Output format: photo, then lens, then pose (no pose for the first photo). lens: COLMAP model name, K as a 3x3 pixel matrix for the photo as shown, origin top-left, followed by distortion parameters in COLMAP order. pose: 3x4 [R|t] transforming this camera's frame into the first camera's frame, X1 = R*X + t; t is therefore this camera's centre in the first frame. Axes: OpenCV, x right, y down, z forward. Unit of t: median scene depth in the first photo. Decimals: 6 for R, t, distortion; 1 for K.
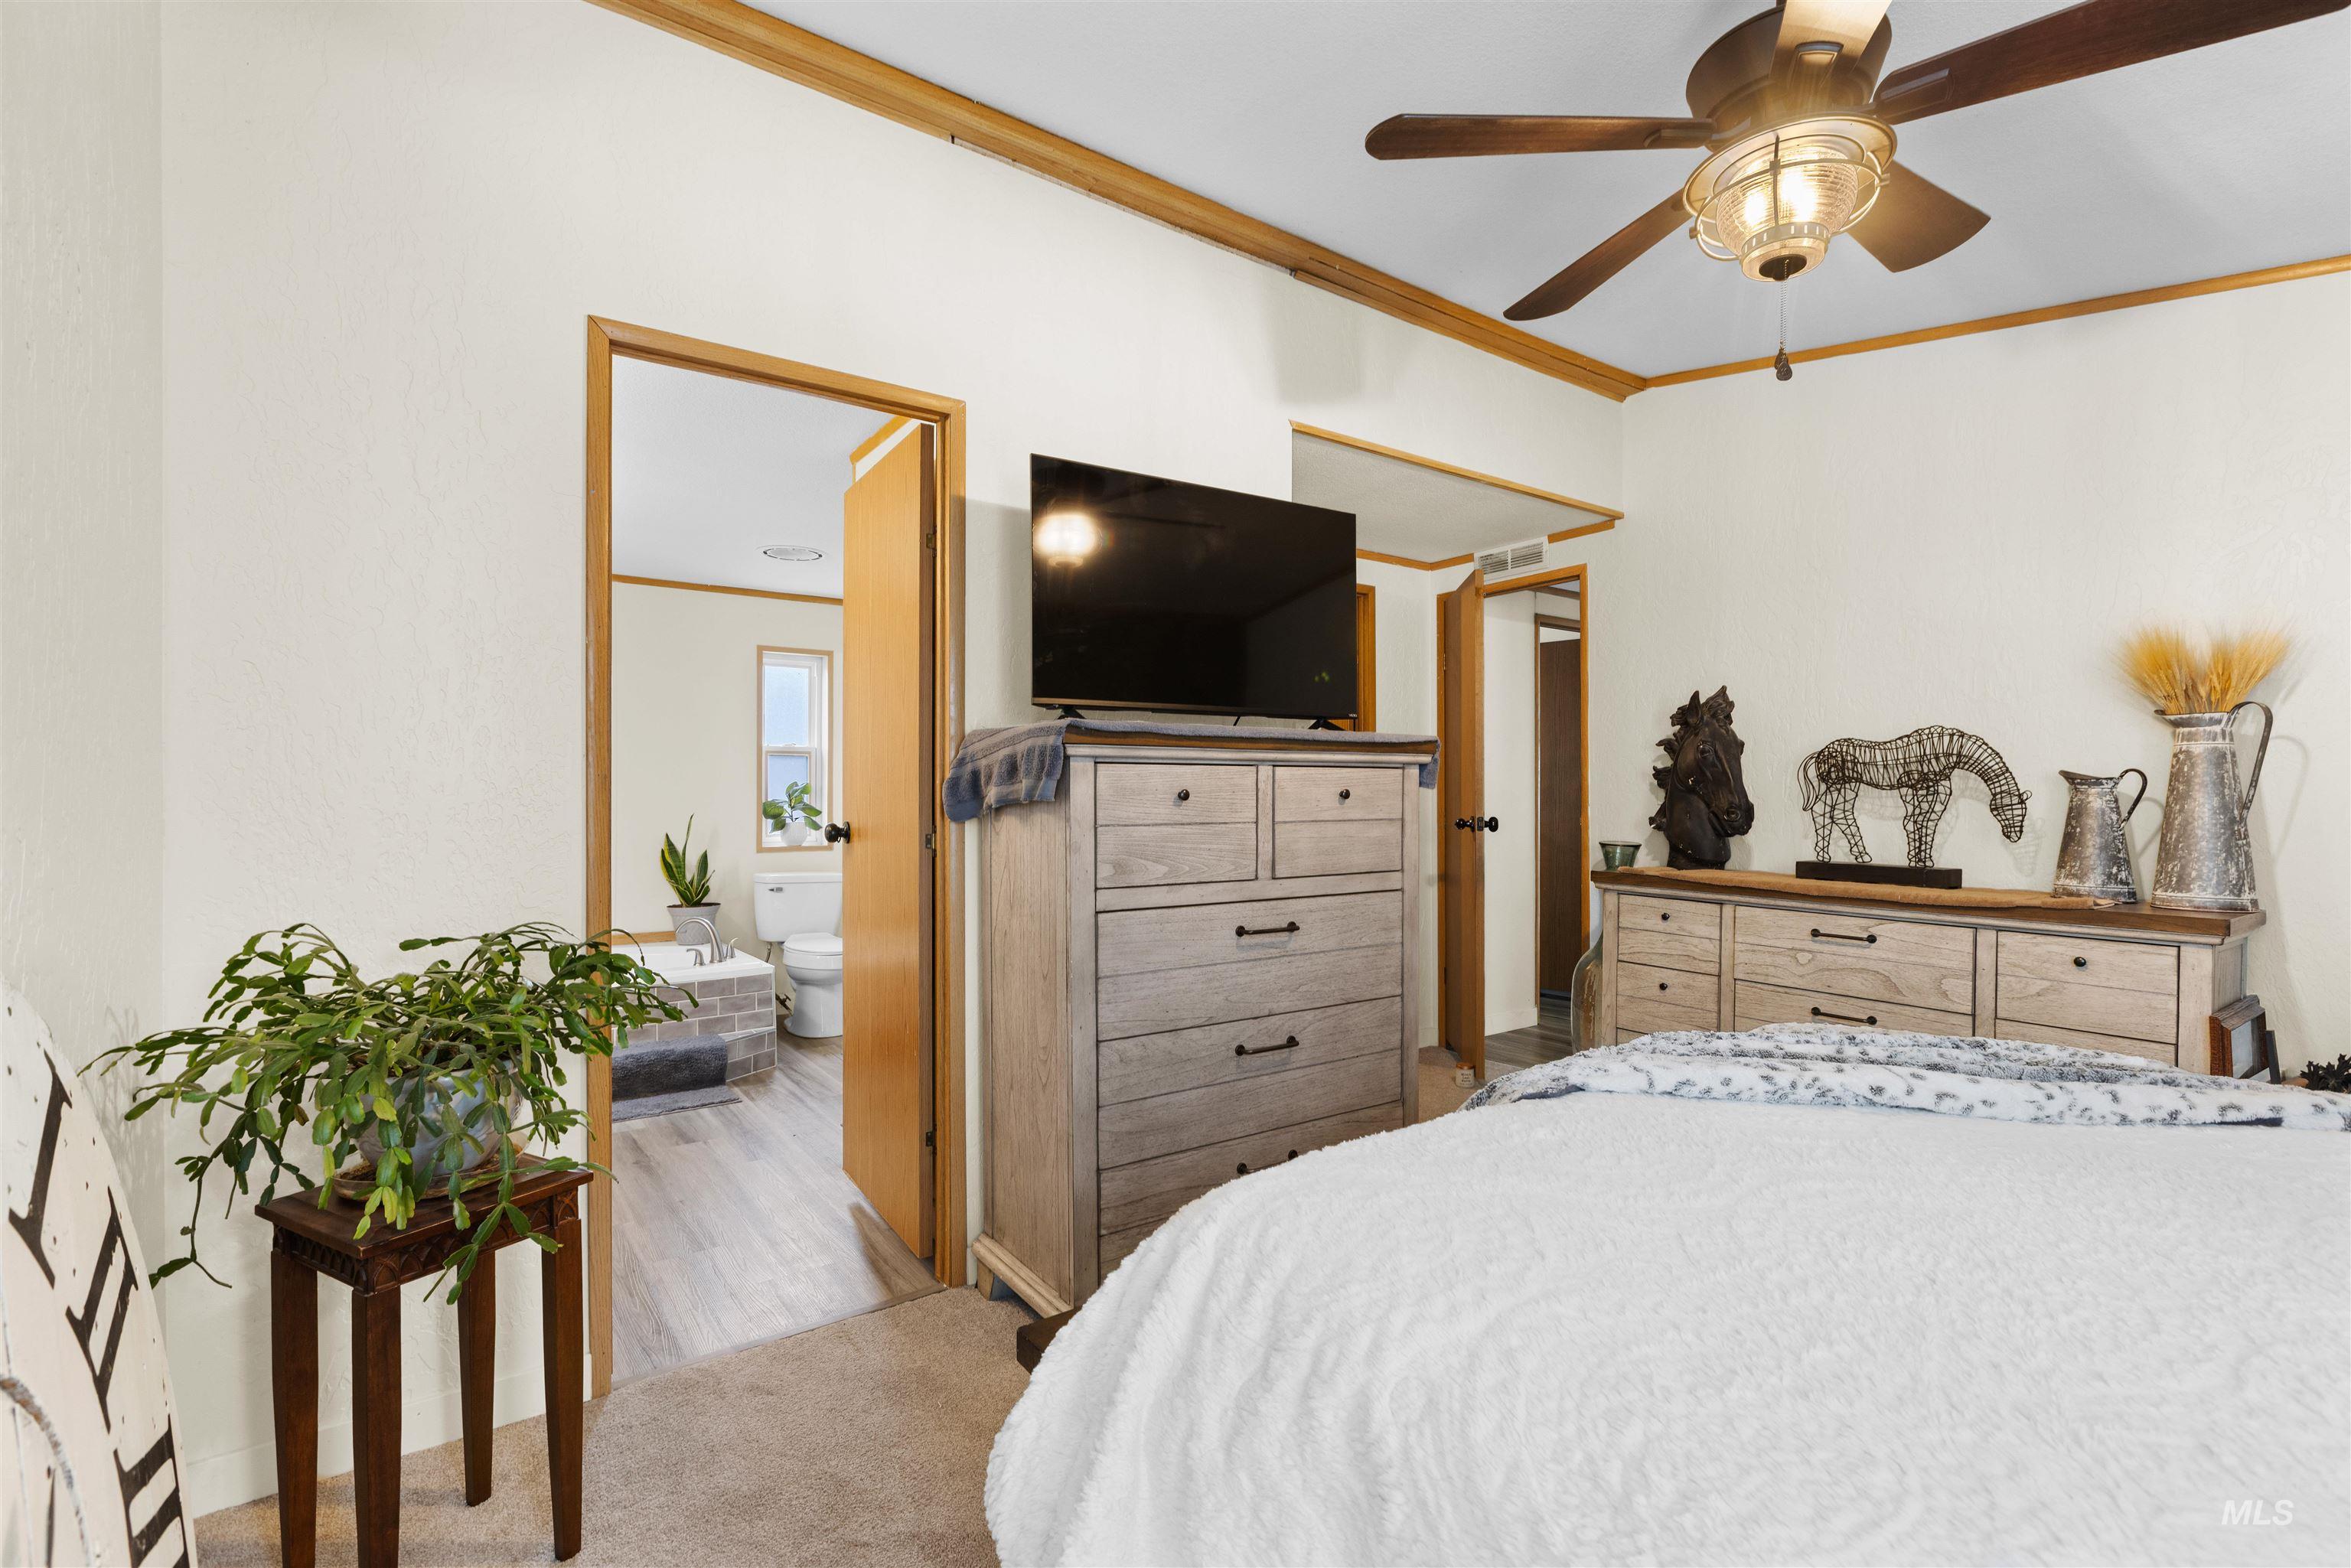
lens RADIAL K [[1044.8, 0, 1184.1], [0, 1044.8, 808.1], [0, 0, 1]] dist [-0.005733, -0.000637]
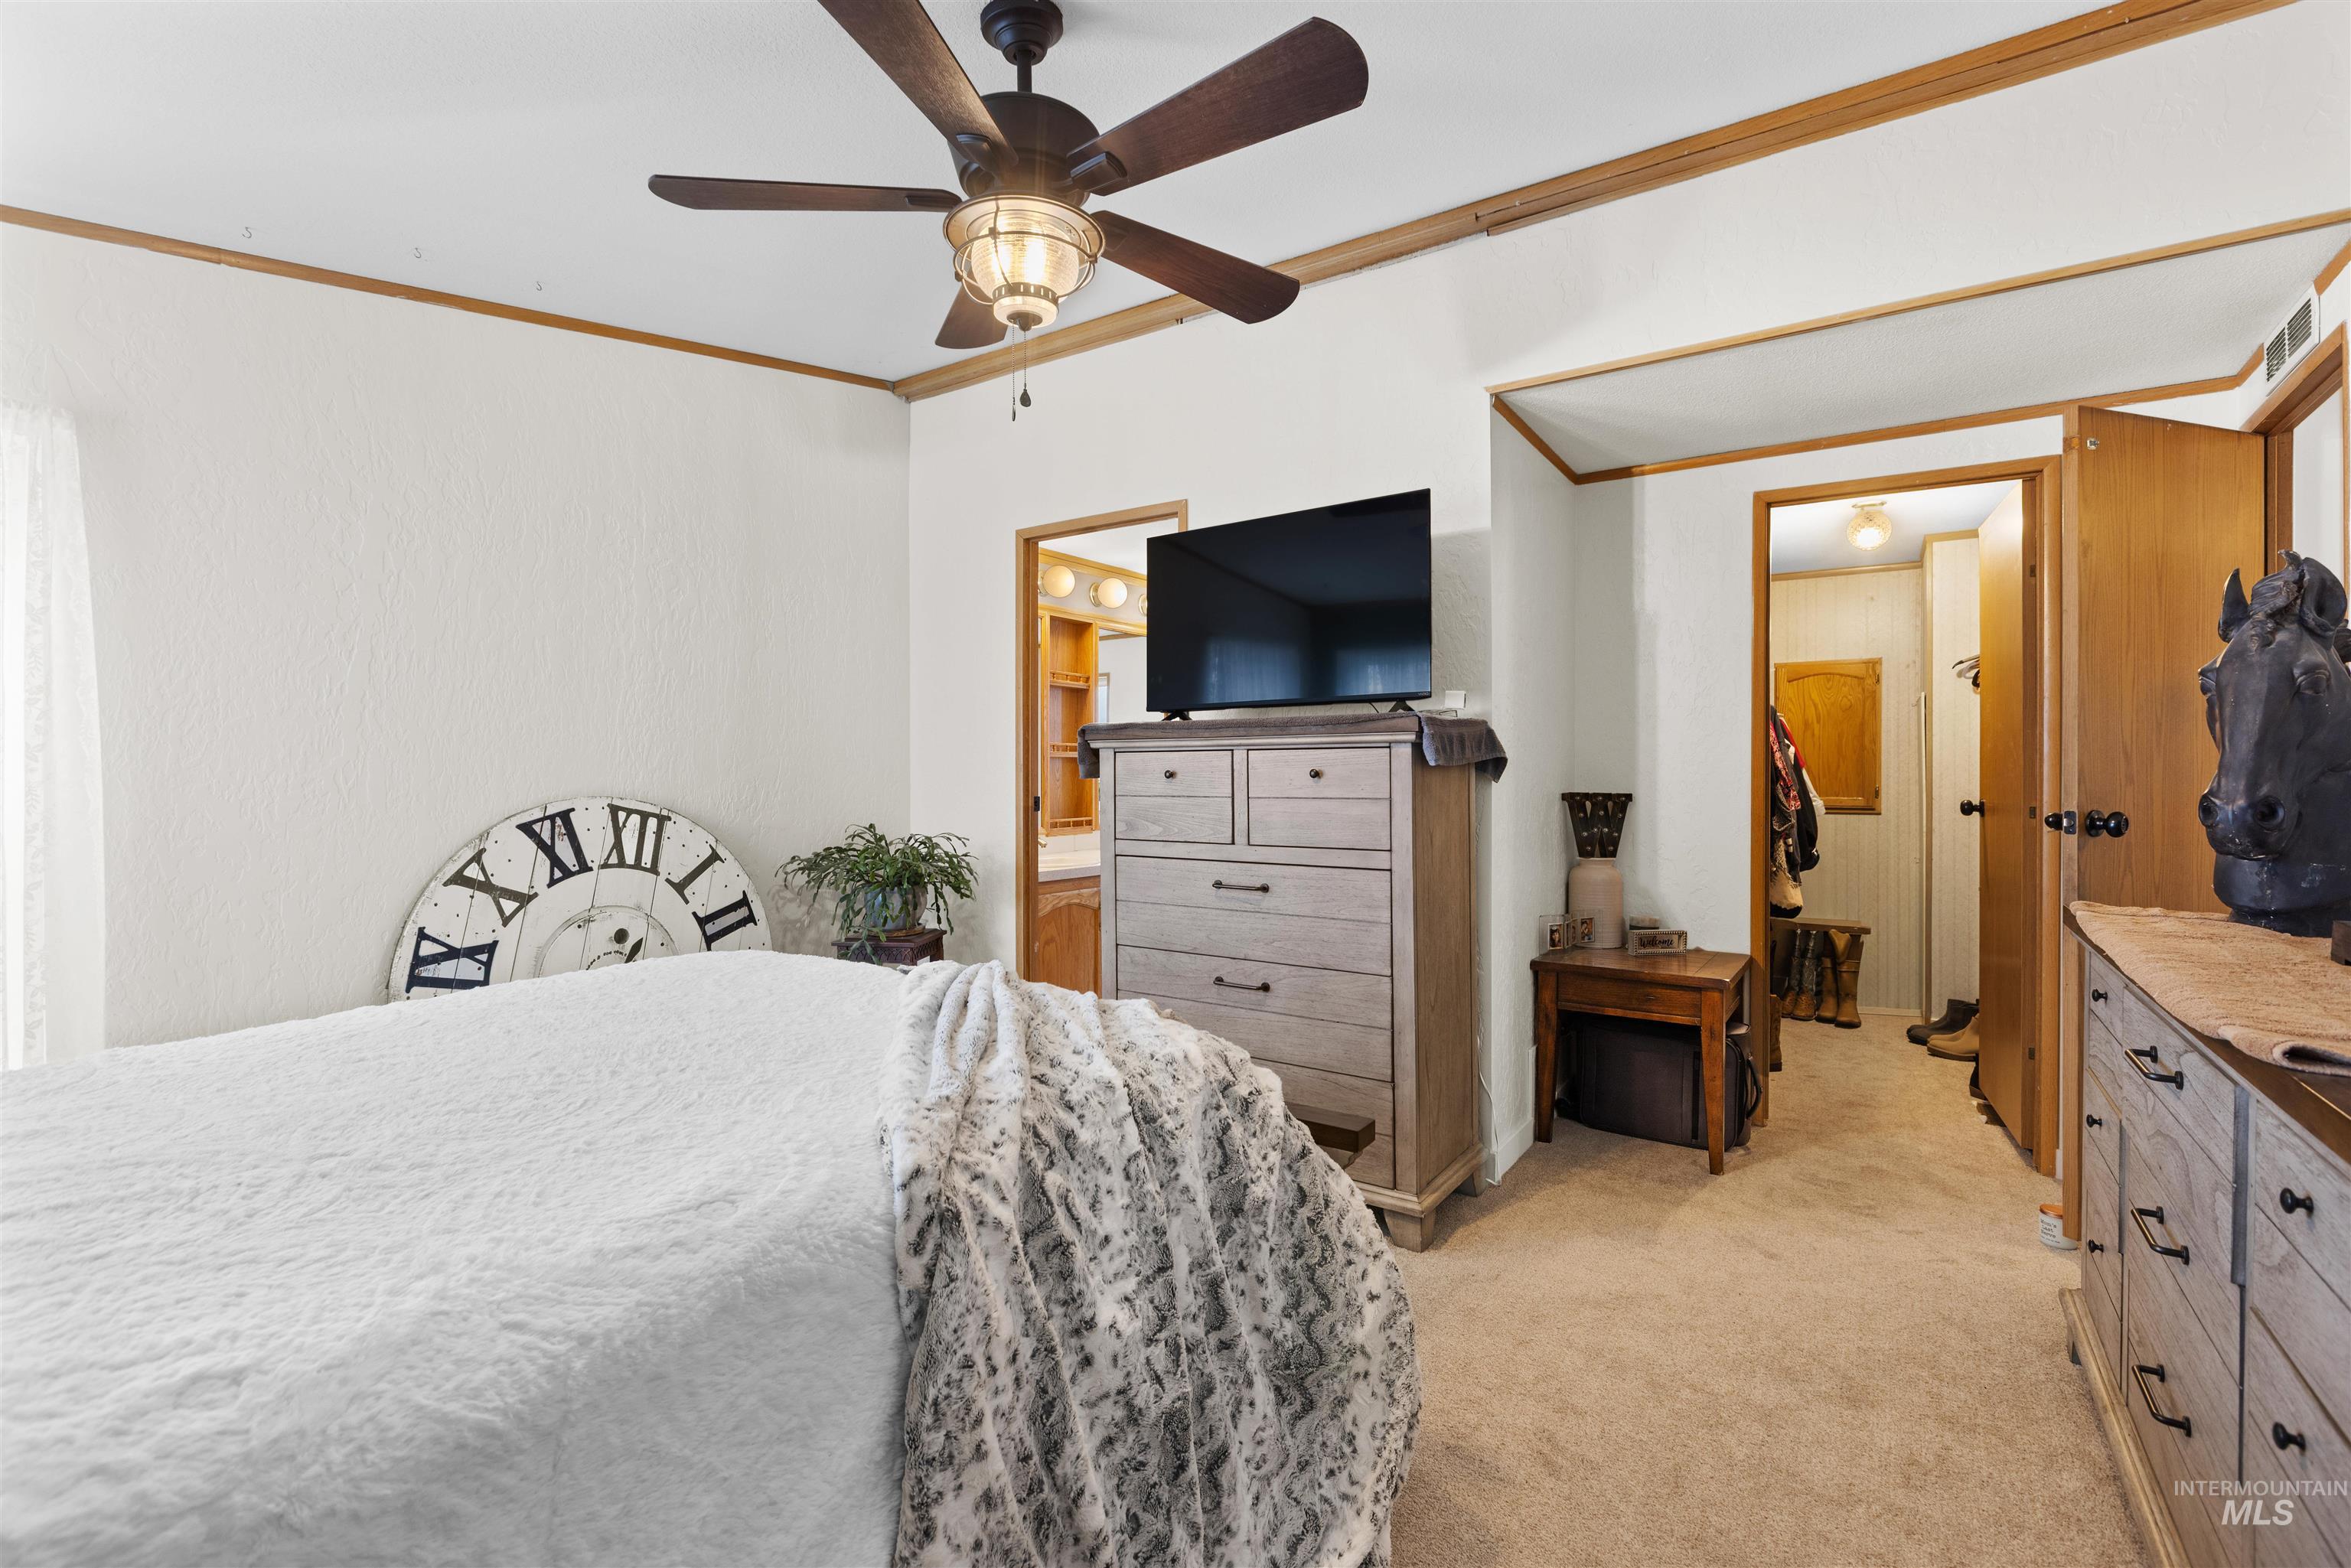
lens RADIAL K [[1044.8, 0, 1185.7], [0, 1044.8, 763.2], [0, 0, 1]] dist [-0.005733, -0.000637]
pose [[0.356049, -0.002316, -0.934465, 1.067598], [-0.006501, 0.999967, -0.004956, -0.017491], [0.934445, 0.007840, 0.356022, 0.464484]]
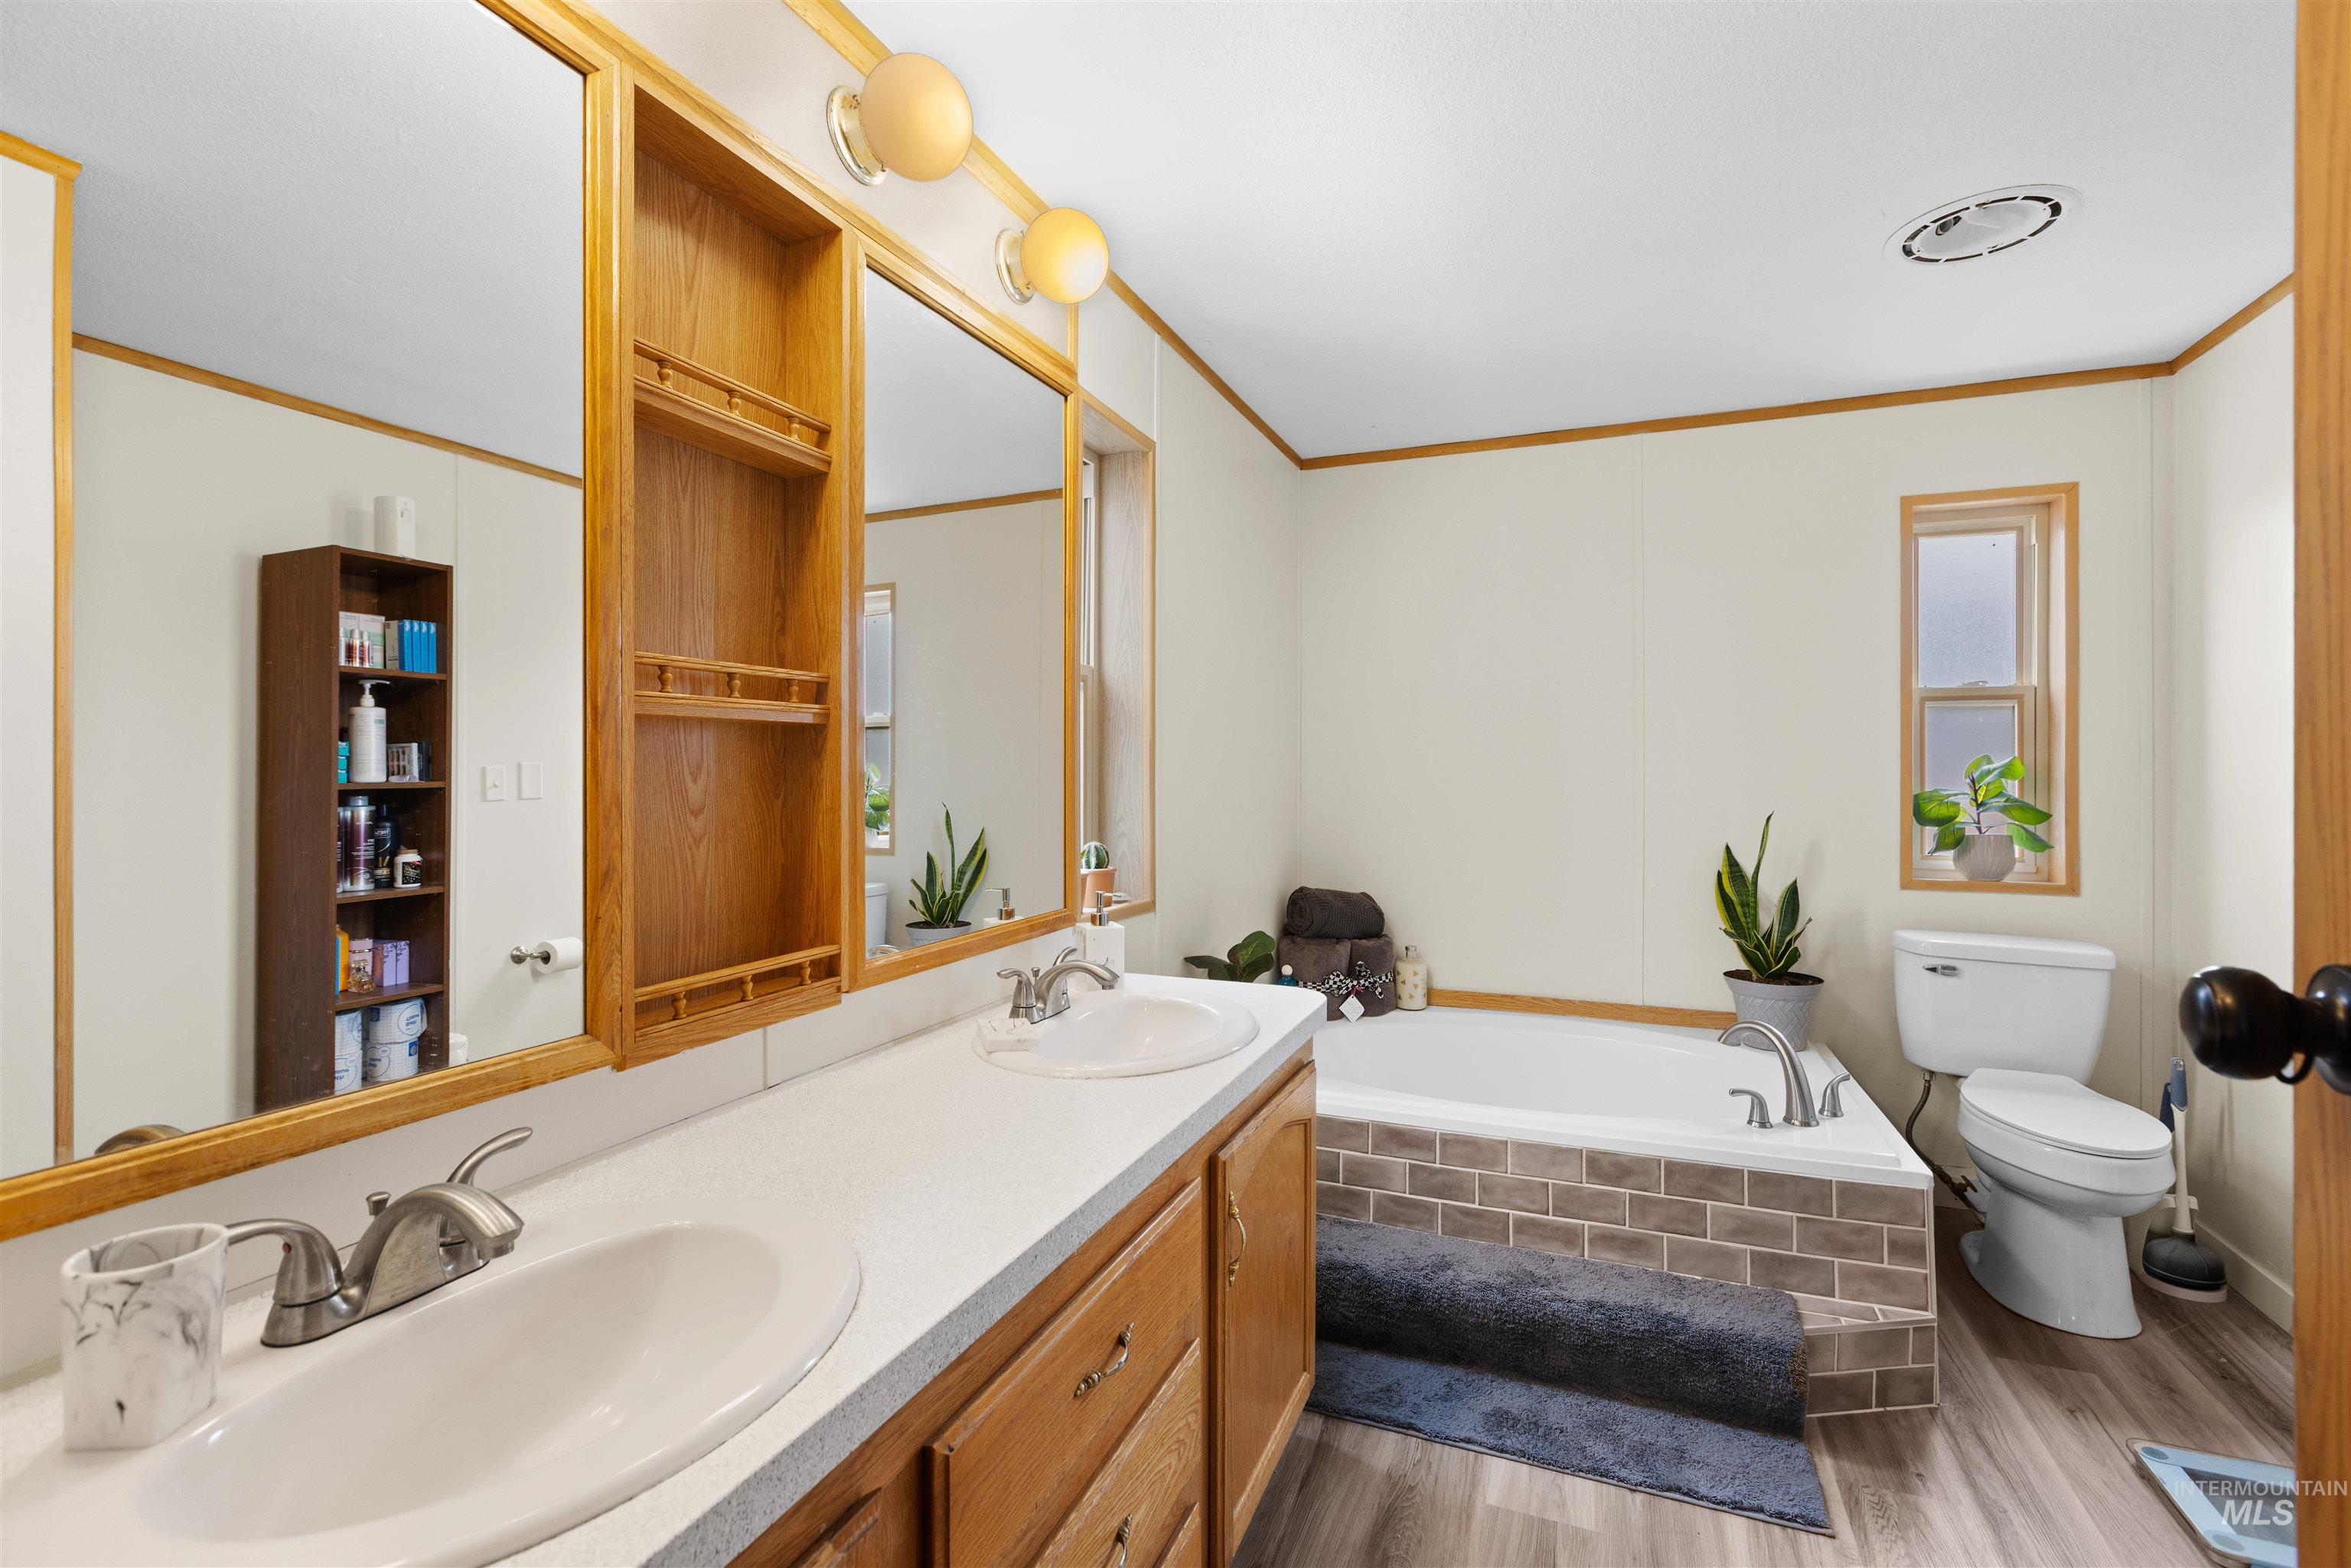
lens RADIAL K [[1044.8, 0, 1183.7], [0, 1044.8, 781.0], [0, 0, 1]] dist [-0.005733, -0.000637]
pose [[0.536696, 0.002384, -0.843772, -0.341675], [-0.013305, 0.999896, -0.005637, -0.007655], [0.843671, 0.014251, 0.536671, 0.878069]]
